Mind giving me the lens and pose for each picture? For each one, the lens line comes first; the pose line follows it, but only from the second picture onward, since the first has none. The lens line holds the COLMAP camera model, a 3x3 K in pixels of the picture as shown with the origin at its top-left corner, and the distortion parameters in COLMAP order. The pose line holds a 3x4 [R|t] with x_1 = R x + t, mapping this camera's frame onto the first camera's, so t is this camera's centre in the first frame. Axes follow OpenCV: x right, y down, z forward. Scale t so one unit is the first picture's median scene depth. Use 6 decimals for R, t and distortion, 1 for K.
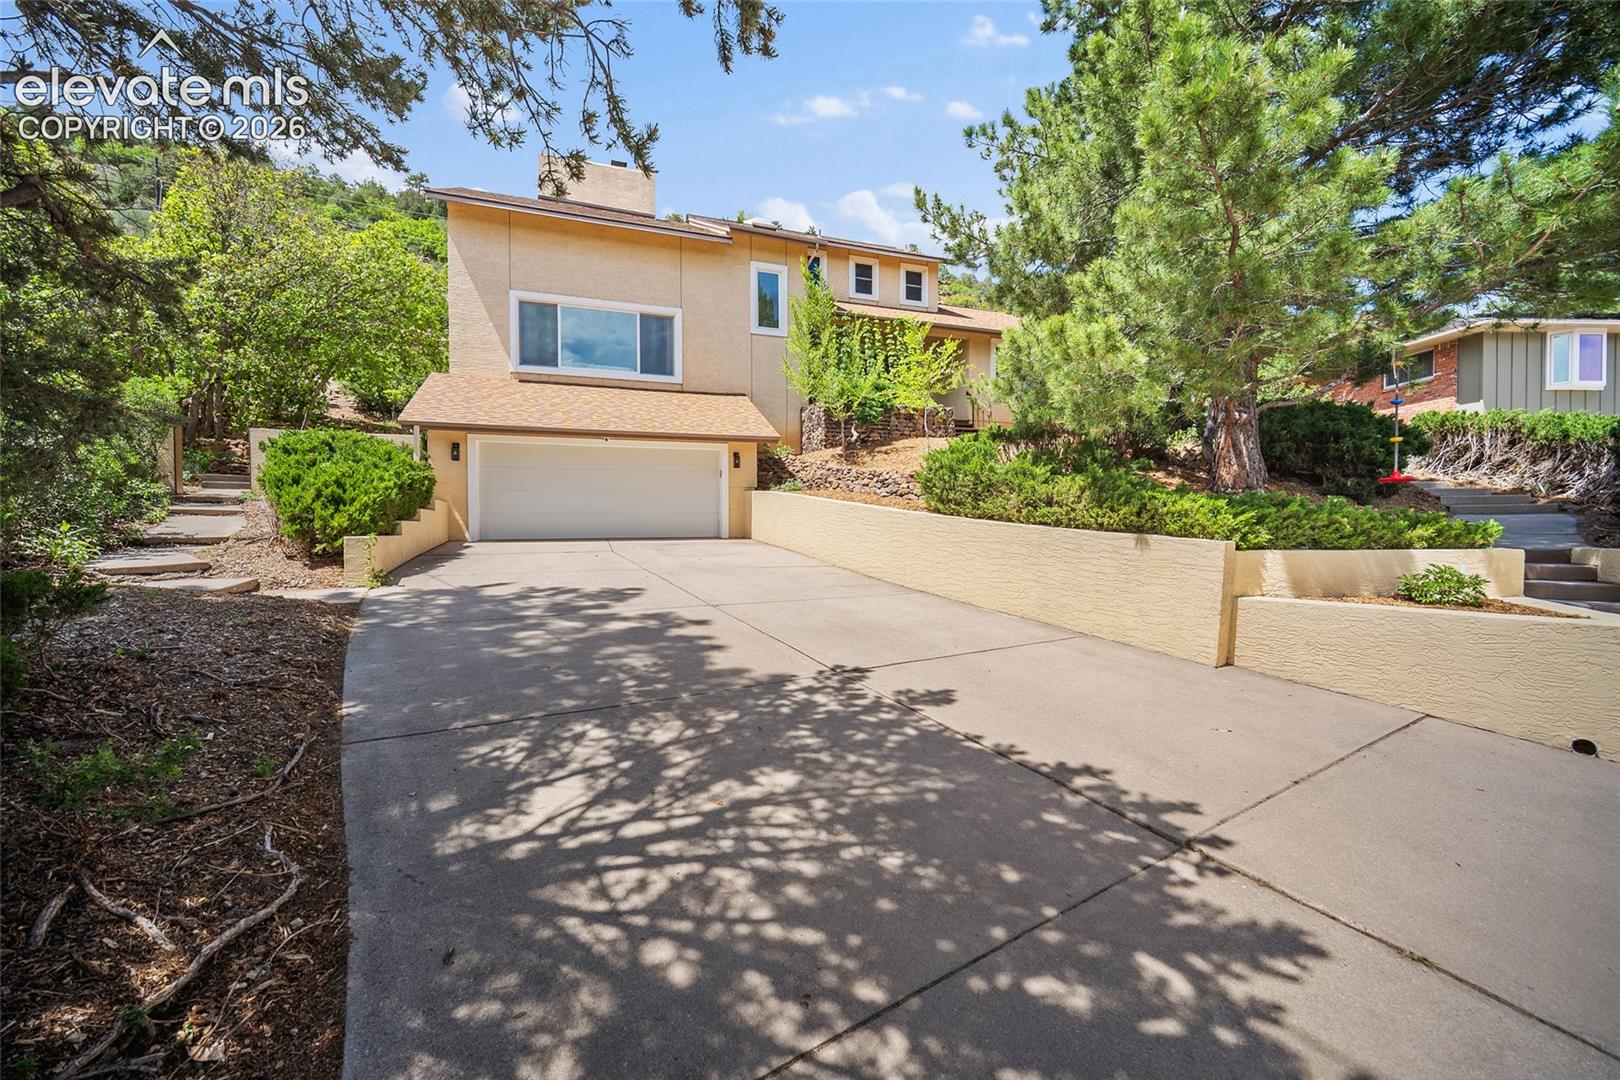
lens RADIAL K [[642.9, 0, 808.3], [0, 642.9, 537.5], [0, 0, 1]] dist [0.006547, -0.000263]
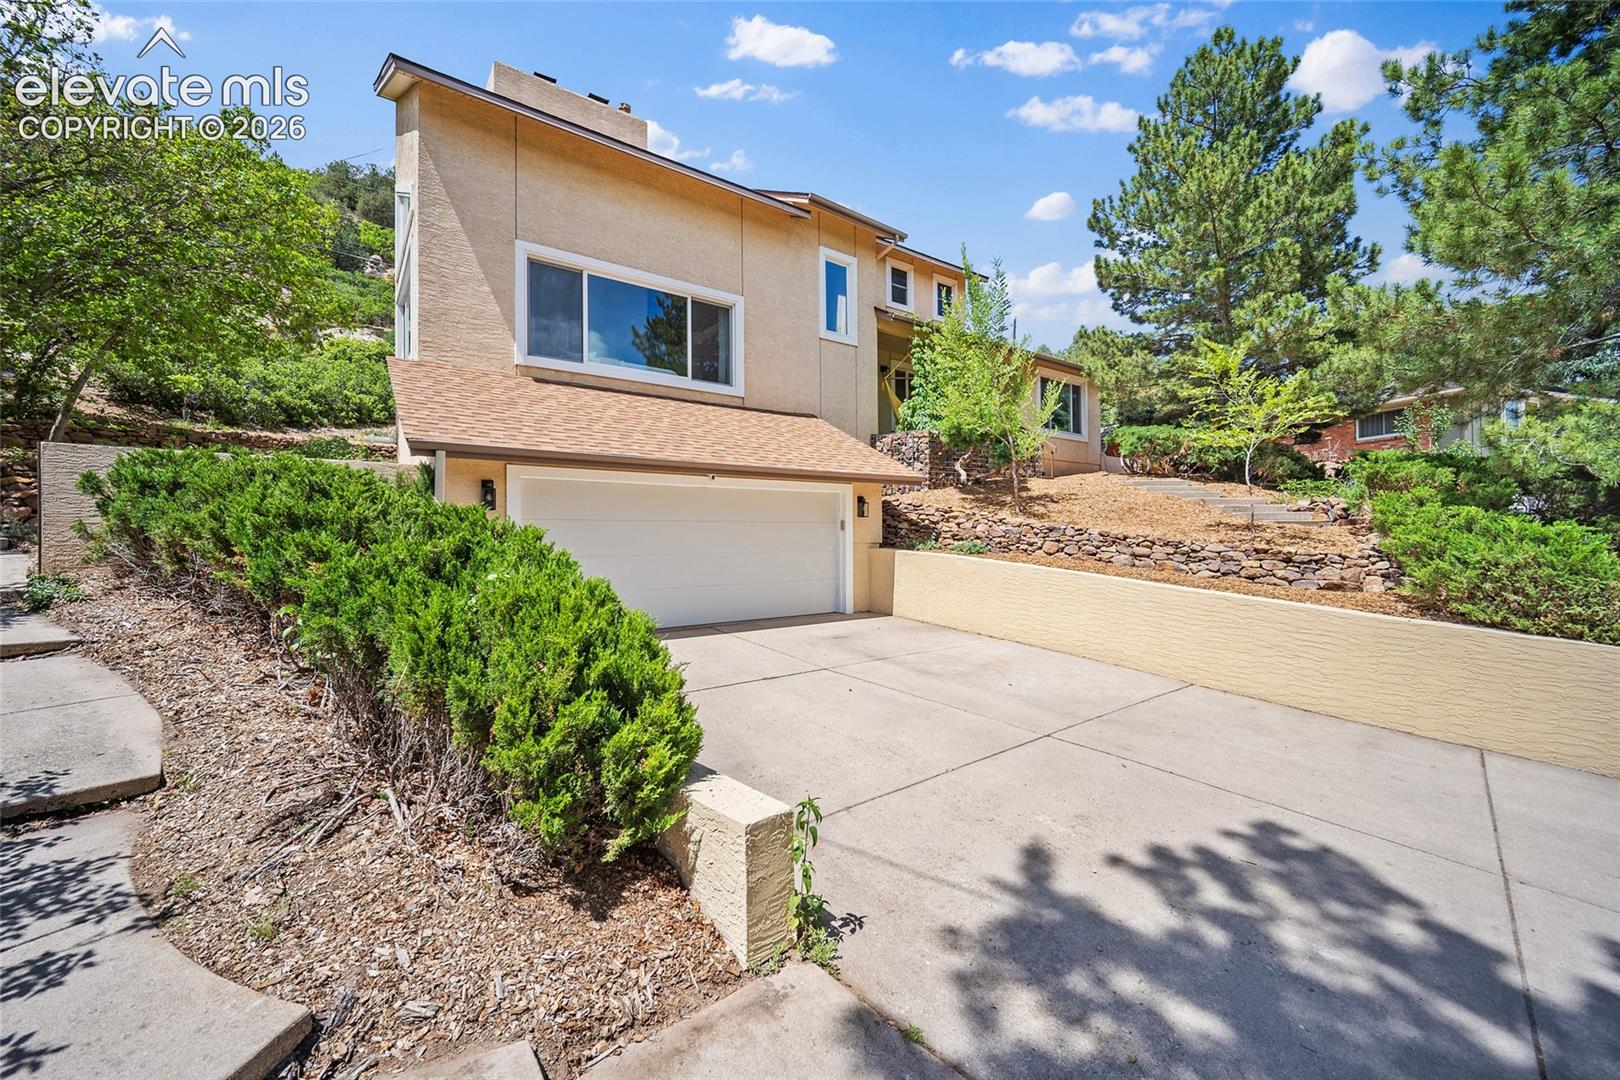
lens RADIAL K [[642.9, 0, 812.8], [0, 642.9, 532.2], [0, 0, 1]] dist [0.006547, -0.000263]
pose [[0.959718, 0.002194, 0.280956, -0.355495], [0.007317, 0.999435, -0.032799, -0.065060], [-0.280869, 0.033533, 0.959160, 0.301022]]
